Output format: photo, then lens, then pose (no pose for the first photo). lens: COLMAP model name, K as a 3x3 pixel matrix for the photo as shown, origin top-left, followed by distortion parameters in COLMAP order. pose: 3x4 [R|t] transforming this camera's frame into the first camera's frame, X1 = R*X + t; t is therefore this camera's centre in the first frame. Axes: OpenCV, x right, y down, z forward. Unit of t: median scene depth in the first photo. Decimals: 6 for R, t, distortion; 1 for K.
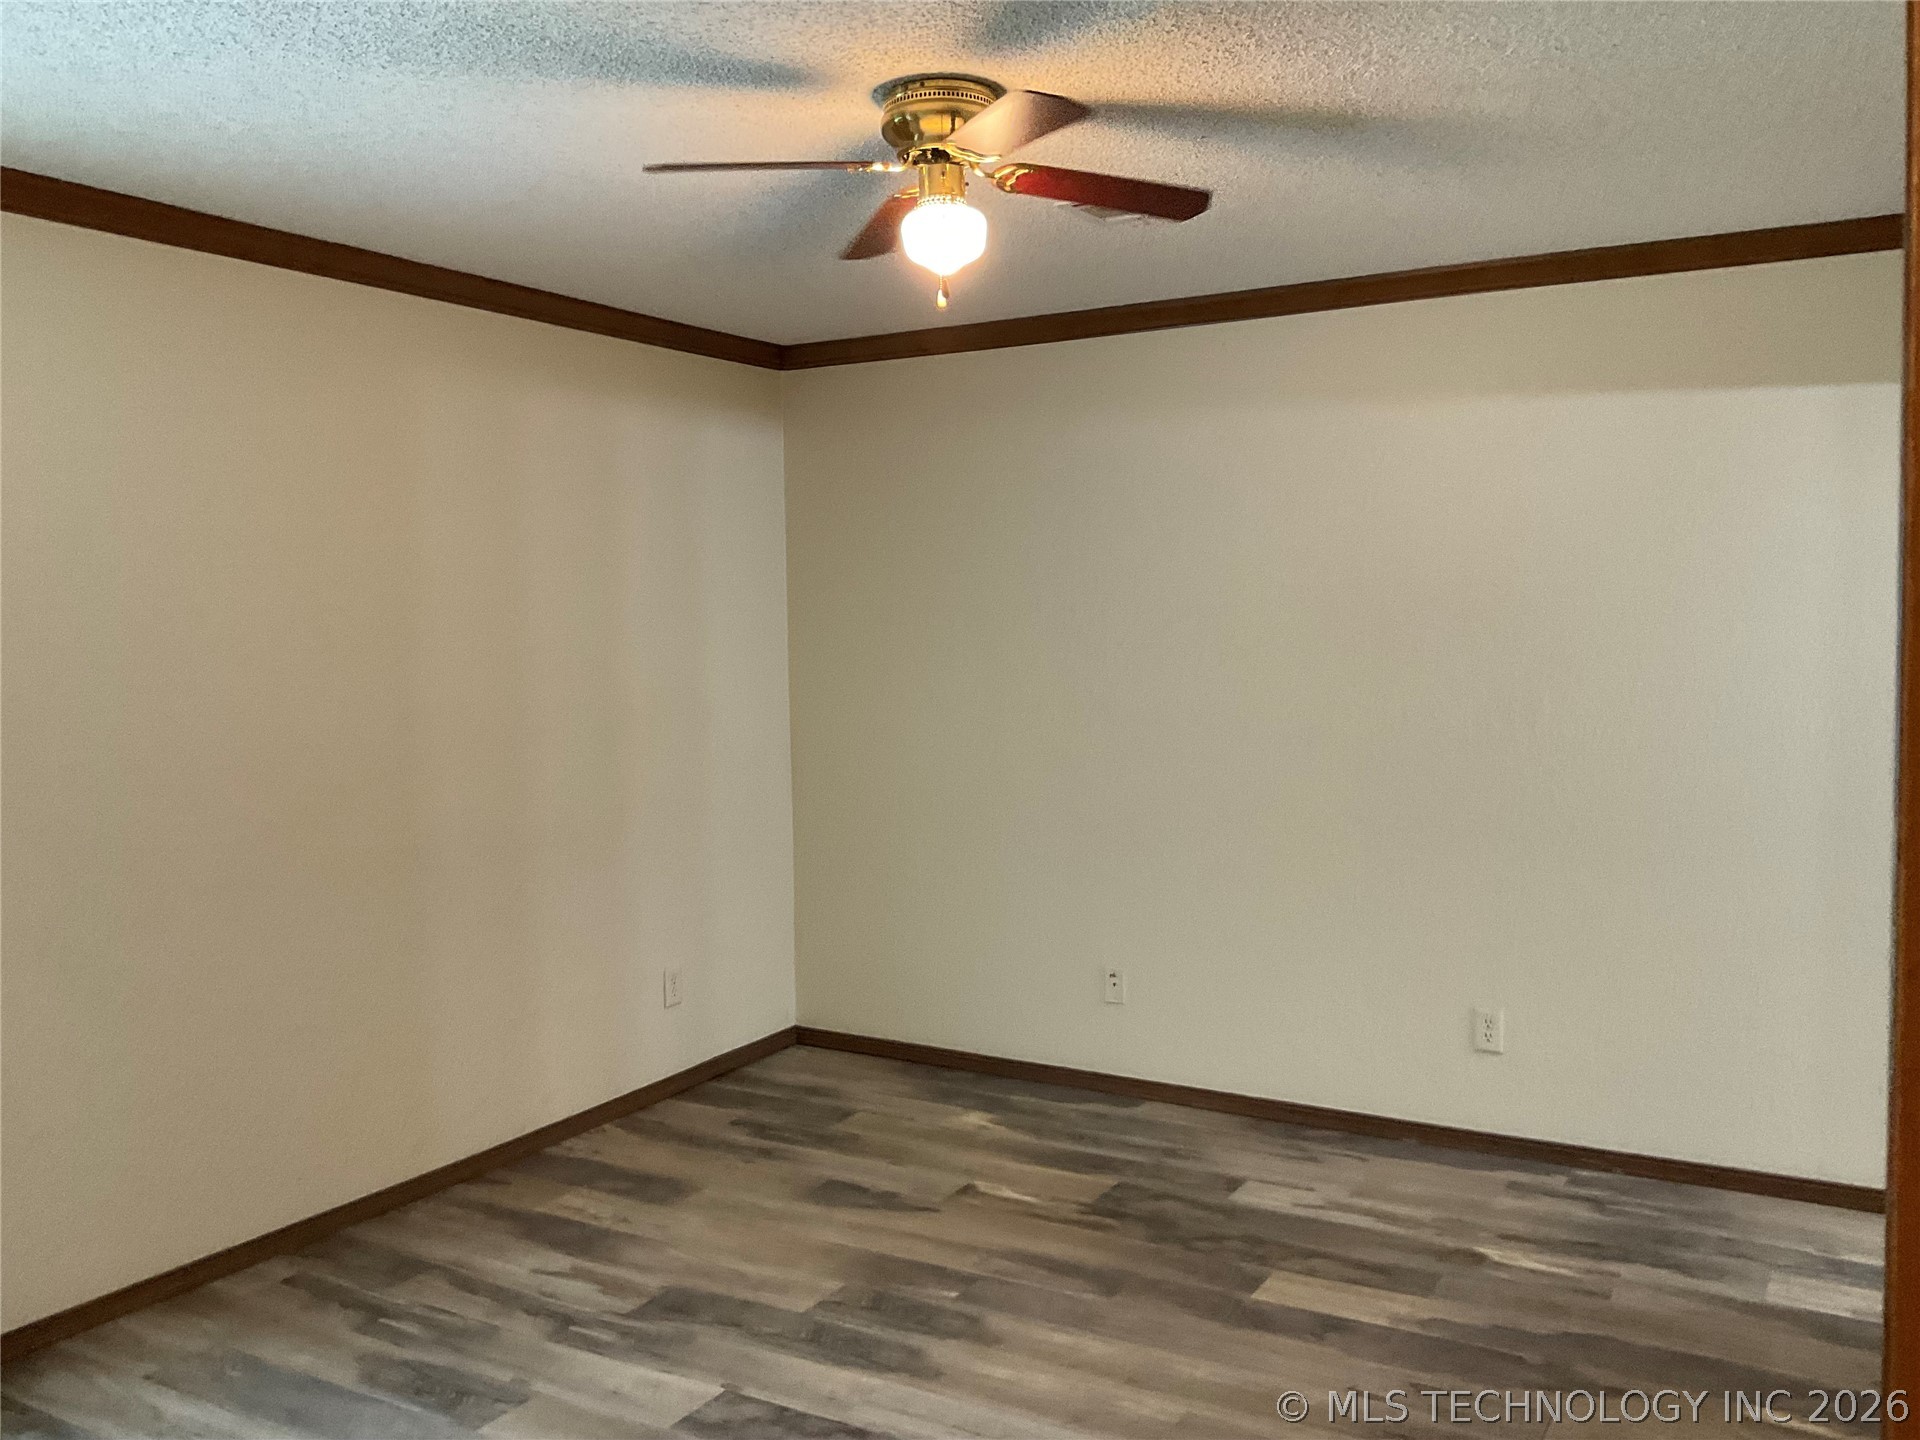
lens RADIAL K [[1585.5, 0, 963.5], [0, 1585.5, 716.4], [0, 0, 1]] dist [0.068365, -0.127512]
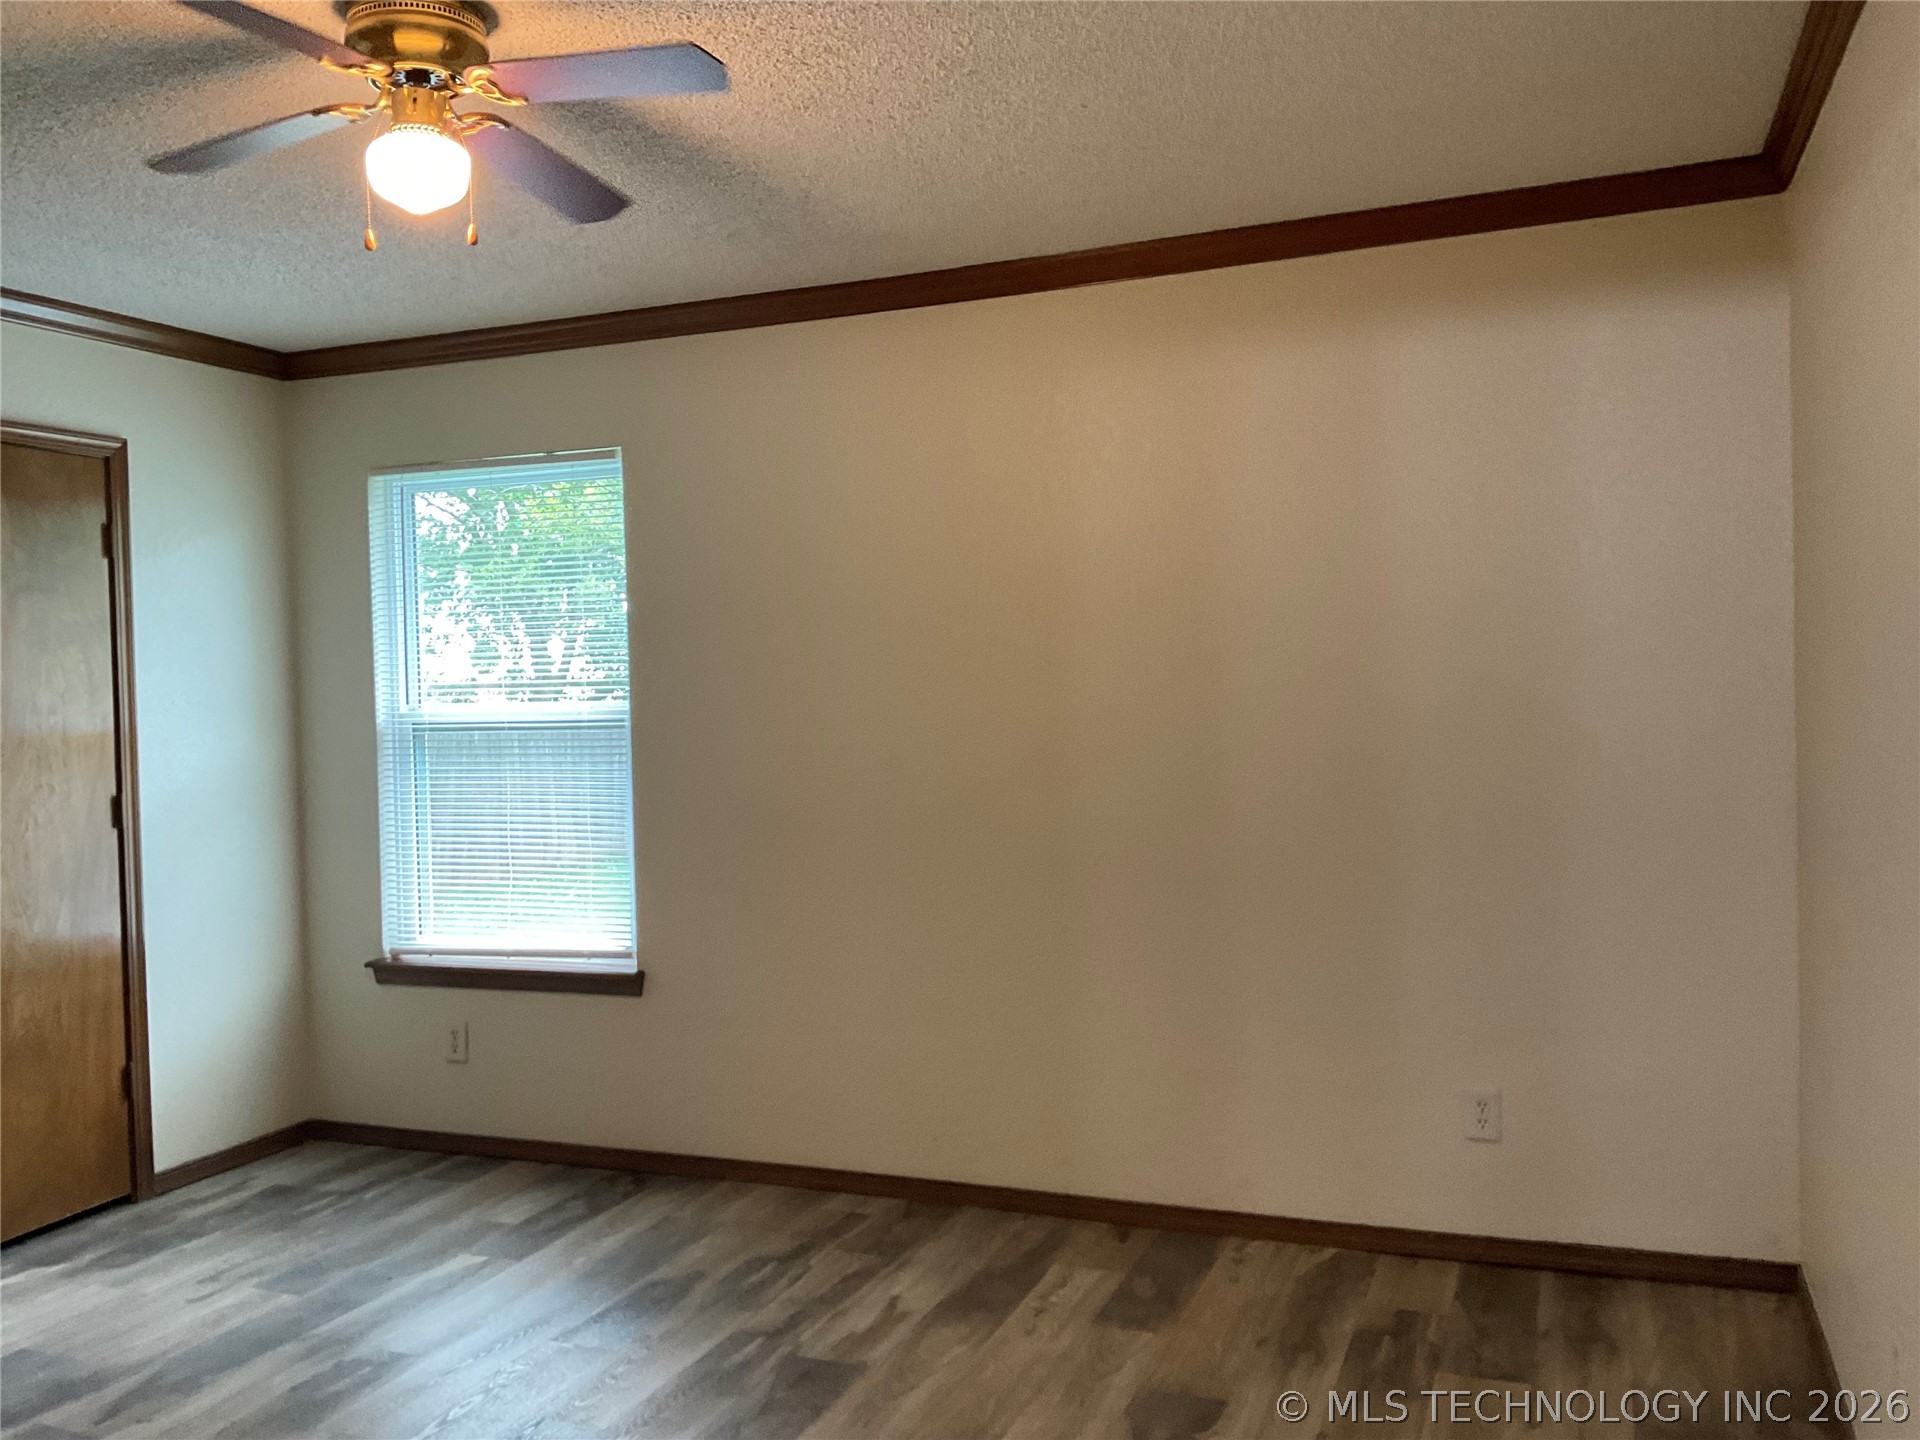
lens RADIAL K [[1585.5, 0, 963.0], [0, 1585.5, 739.6], [0, 0, 1]] dist [0.068365, -0.127512]
pose [[0.139547, 0.046627, -0.989117, 0.666845], [-0.034741, 0.998506, 0.042169, -0.031724], [0.989606, 0.028478, 0.140959, 0.882351]]
